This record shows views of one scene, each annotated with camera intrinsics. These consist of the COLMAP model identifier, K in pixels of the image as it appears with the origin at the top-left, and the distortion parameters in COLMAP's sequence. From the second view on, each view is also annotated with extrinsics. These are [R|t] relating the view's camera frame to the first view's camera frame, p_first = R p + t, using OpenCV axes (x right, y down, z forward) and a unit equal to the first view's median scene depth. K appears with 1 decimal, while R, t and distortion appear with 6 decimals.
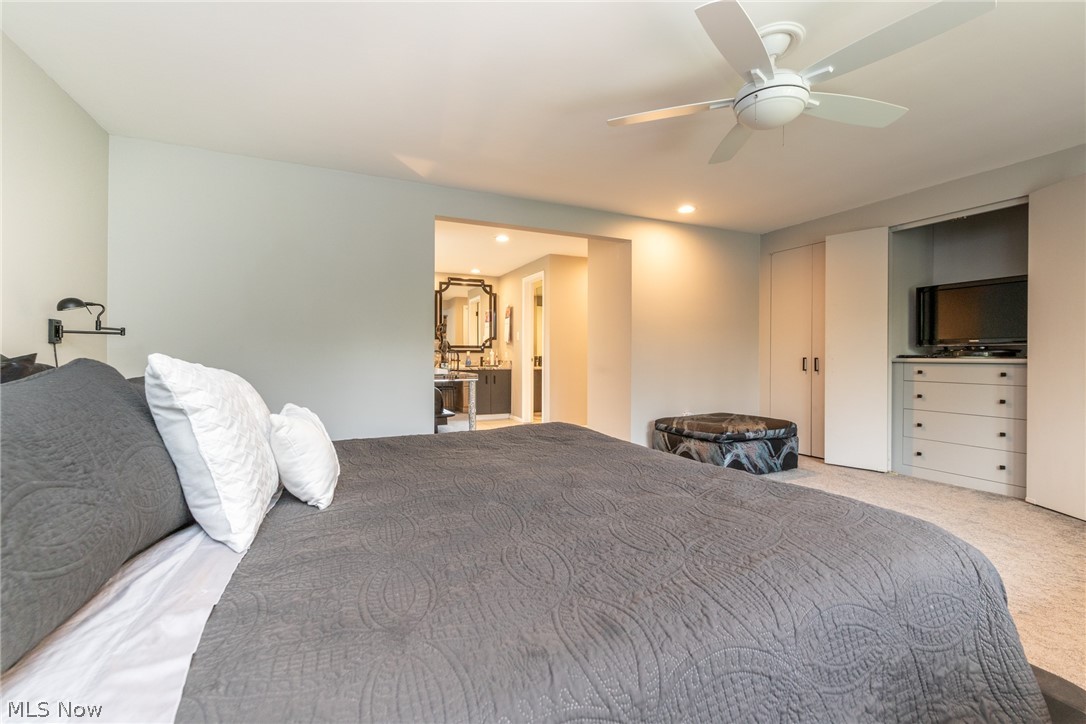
lens RADIAL K [[466.6, 0, 542.0], [0, 466.6, 364.9], [0, 0, 1]] dist [-0.000100, -0.000428]
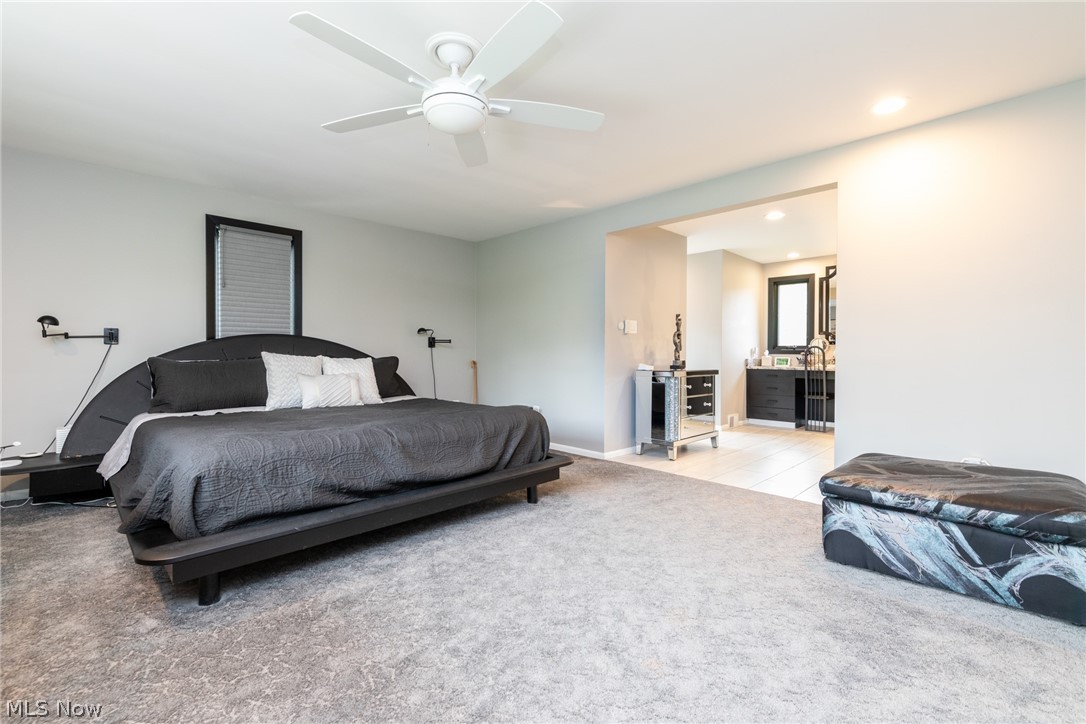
lens RADIAL K [[466.6, 0, 542.0], [0, 466.6, 364.9], [0, 0, 1]] dist [-0.000100, -0.000428]
pose [[0.364778, 0.019092, -0.930899, 0.770116], [-0.018889, 0.999736, 0.013102, -0.001708], [0.930903, 0.012804, 0.365042, 0.421960]]
